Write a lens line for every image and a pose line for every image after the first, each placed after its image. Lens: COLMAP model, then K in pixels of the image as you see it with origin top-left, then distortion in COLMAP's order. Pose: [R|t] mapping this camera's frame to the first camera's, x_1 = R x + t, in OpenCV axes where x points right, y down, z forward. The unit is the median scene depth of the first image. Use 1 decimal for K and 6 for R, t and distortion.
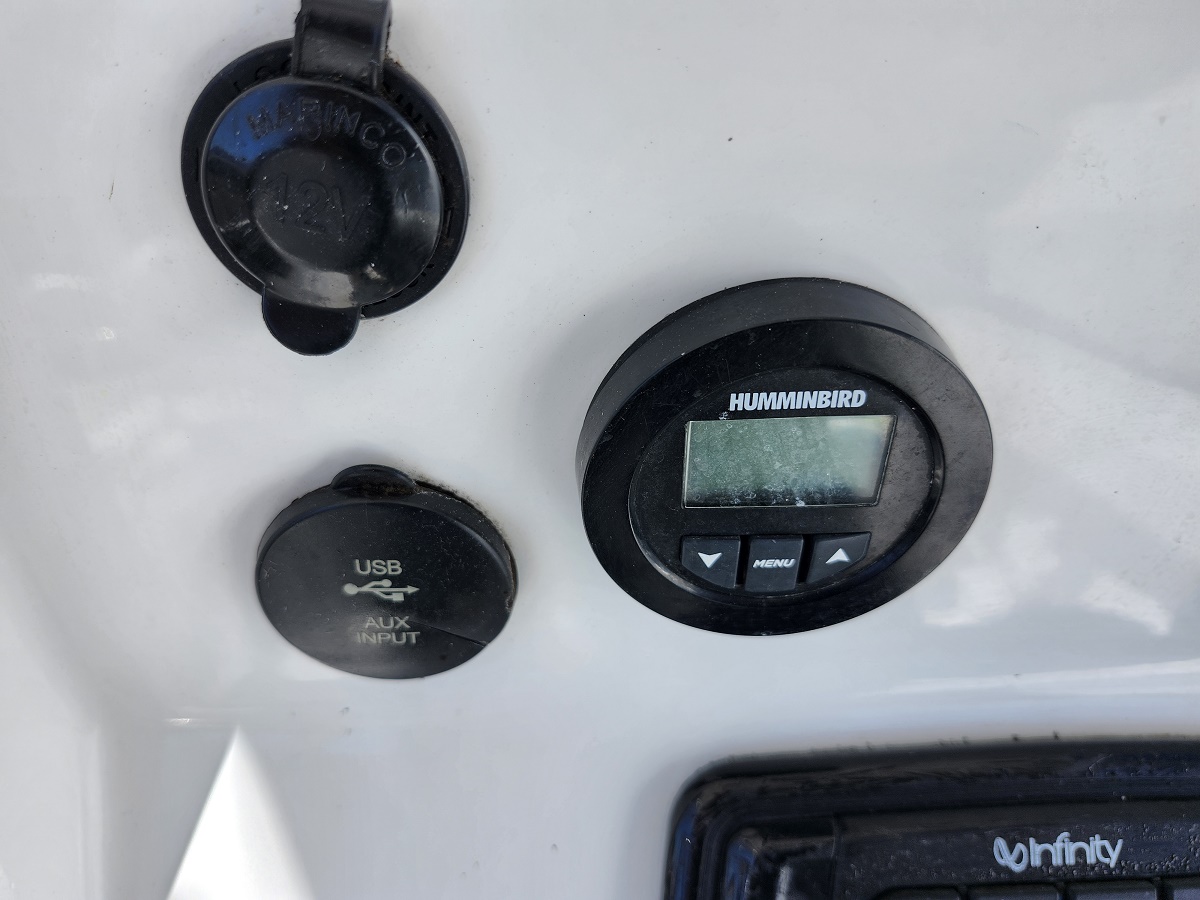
lens RADIAL K [[804.7, 0, 583.6], [0, 804.7, 451.5], [0, 0, 1]] dist [0.061749, -0.047878]
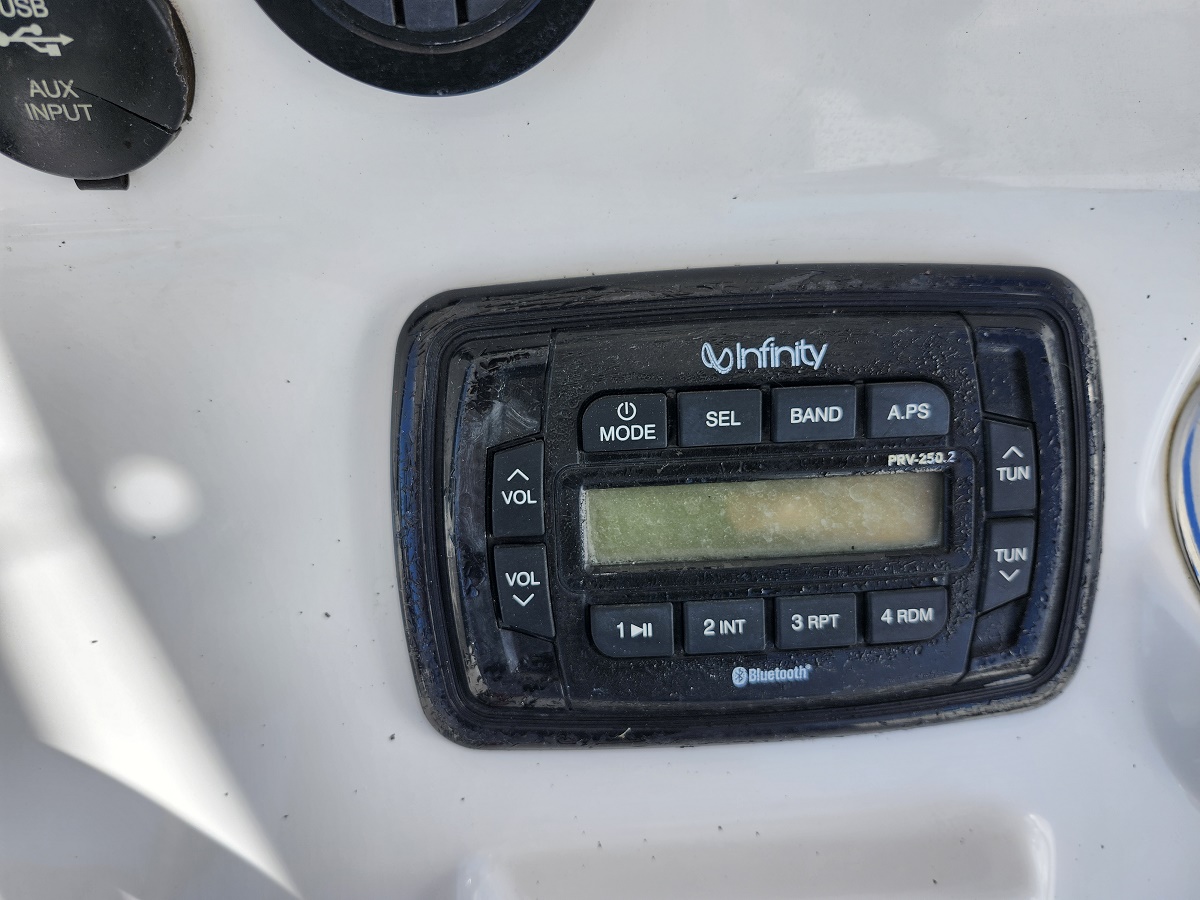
lens RADIAL K [[804.7, 0, 583.6], [0, 804.7, 451.5], [0, 0, 1]] dist [0.061749, -0.047878]
pose [[0.999791, -0.018393, 0.008895, 0.341108], [0.017398, 0.994704, 0.101298, 0.503354], [-0.010711, -0.101122, 0.994816, -0.025369]]
